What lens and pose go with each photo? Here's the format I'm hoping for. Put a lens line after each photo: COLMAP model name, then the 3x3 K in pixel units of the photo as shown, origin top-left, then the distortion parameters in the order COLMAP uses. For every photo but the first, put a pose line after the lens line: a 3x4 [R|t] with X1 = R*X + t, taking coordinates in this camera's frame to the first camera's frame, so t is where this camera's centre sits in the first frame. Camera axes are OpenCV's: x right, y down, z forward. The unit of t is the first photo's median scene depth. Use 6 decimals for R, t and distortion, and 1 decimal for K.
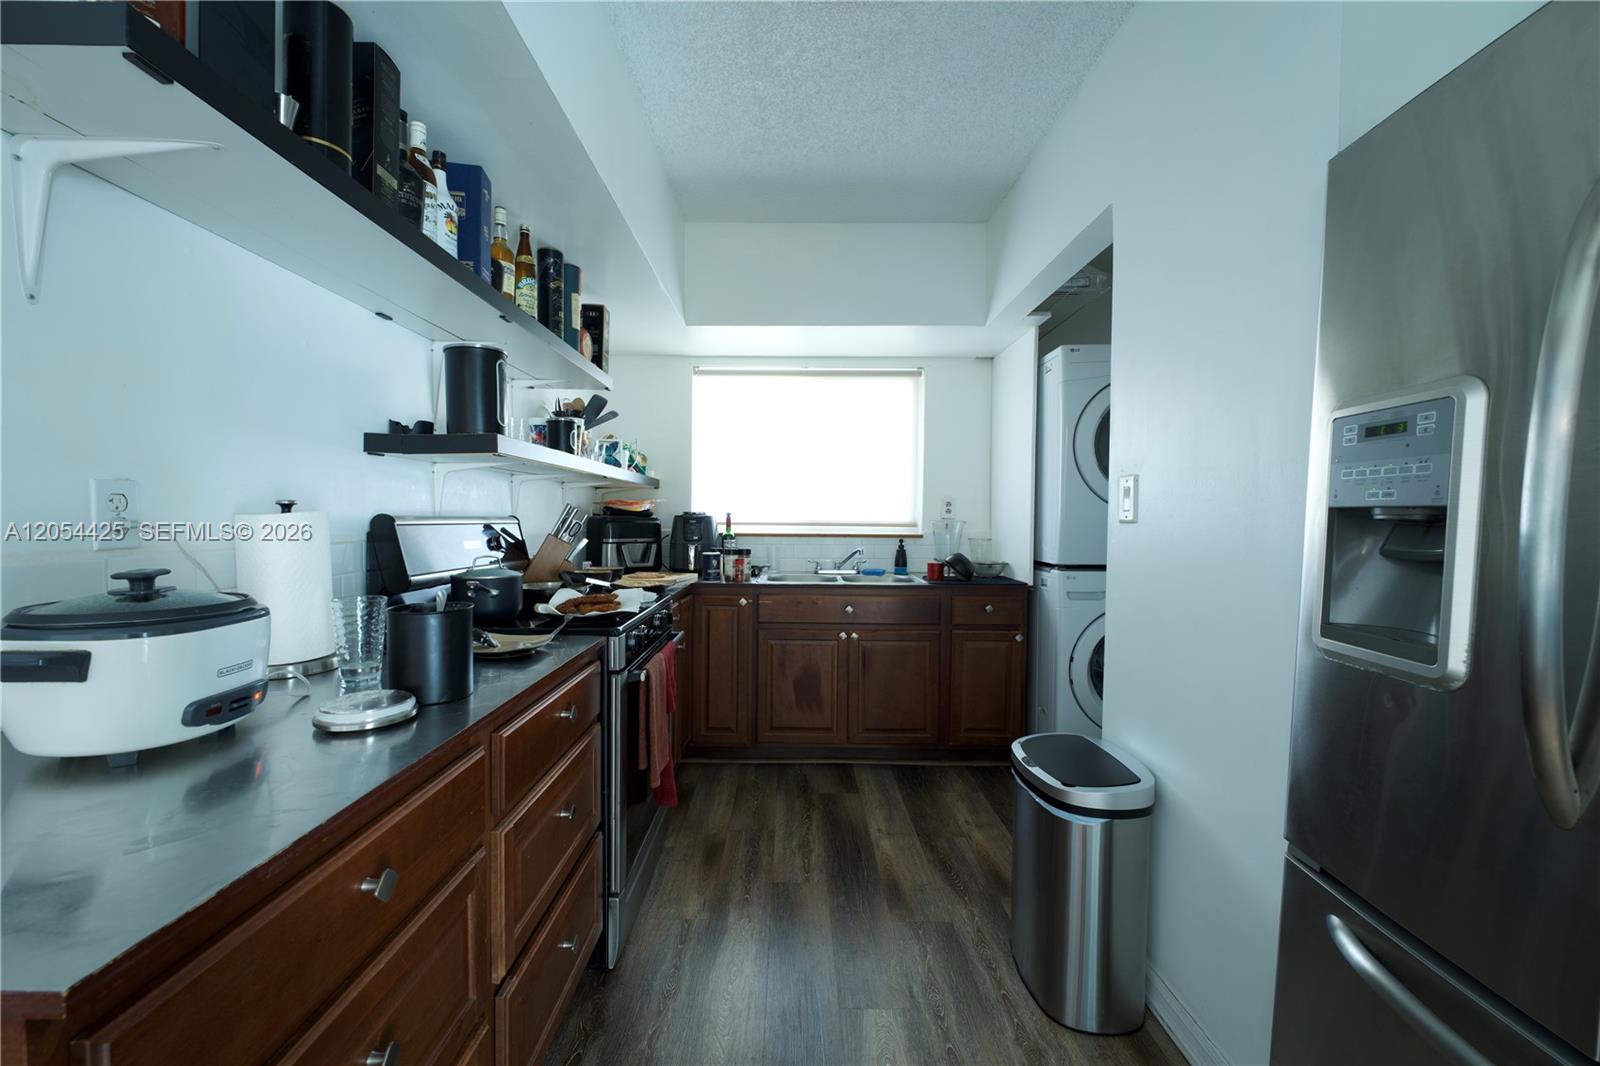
lens RADIAL K [[635.4, 0, 796.5], [0, 635.4, 534.2], [0, 0, 1]] dist [-0.001684, -0.000190]
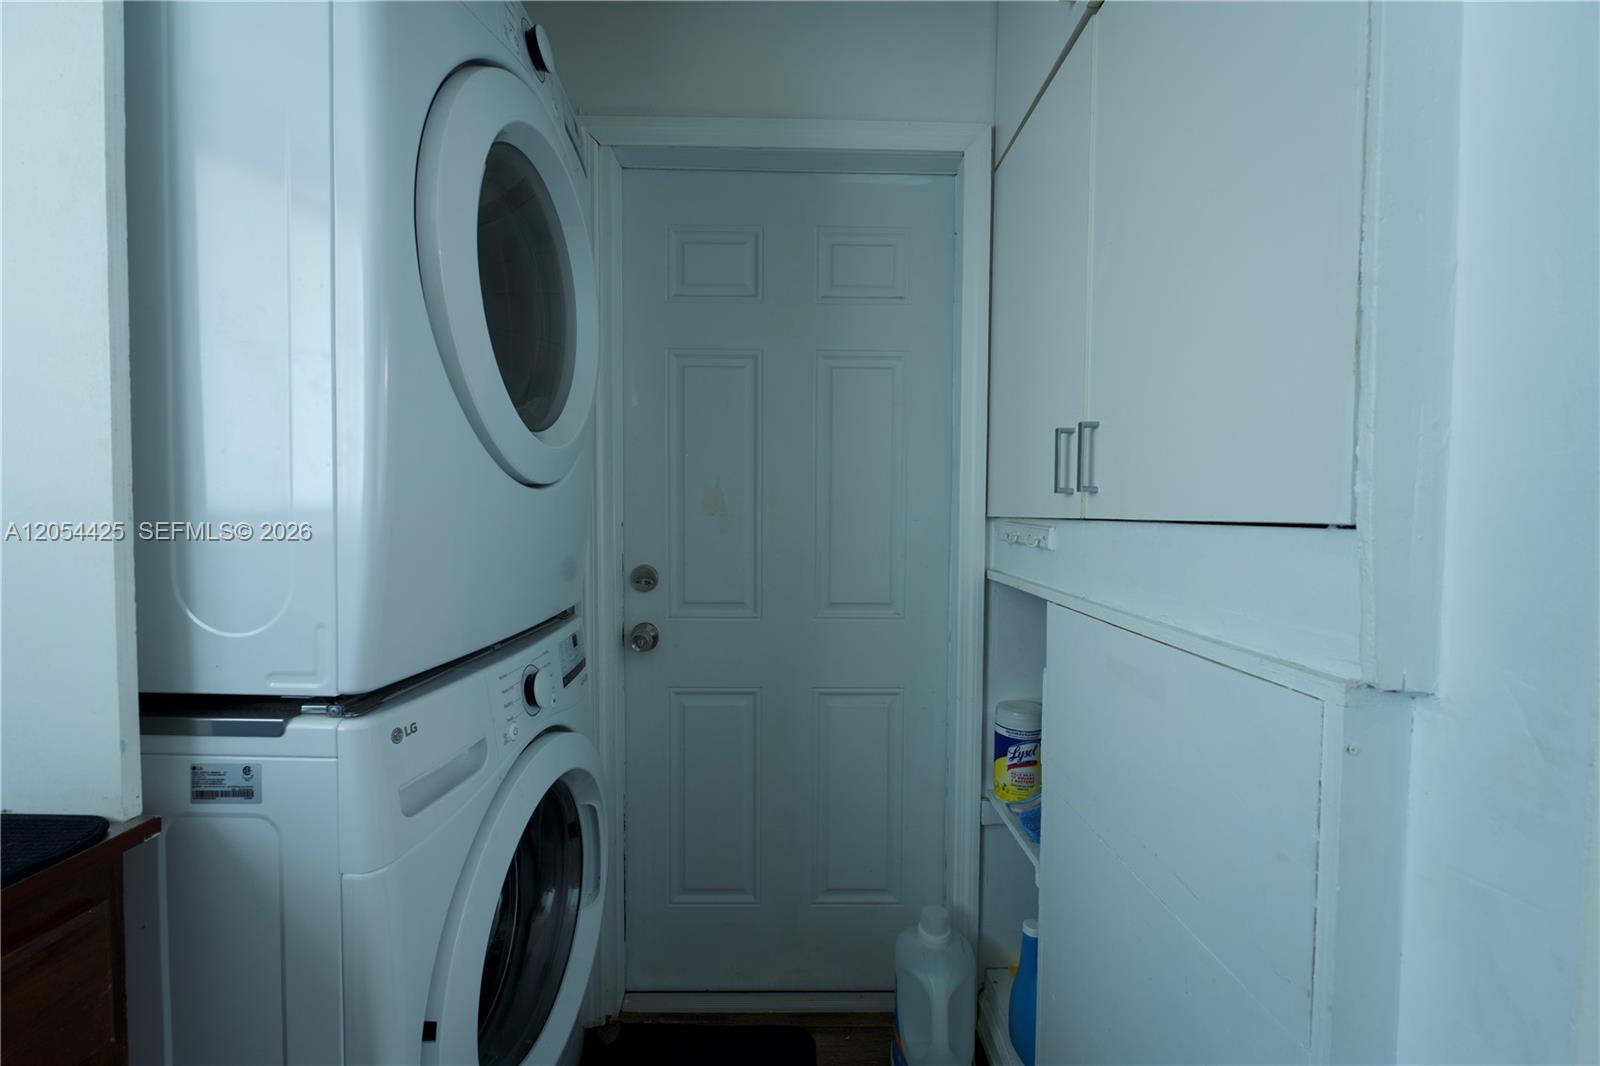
lens RADIAL K [[635.4, 0, 796.5], [0, 635.4, 534.2], [0, 0, 1]] dist [-0.001684, -0.000190]
pose [[-0.006869, -0.040827, 0.999143, 0.161406], [0.019931, 0.998962, 0.040957, -0.019191], [-0.999778, 0.020195, -0.006048, 0.783774]]
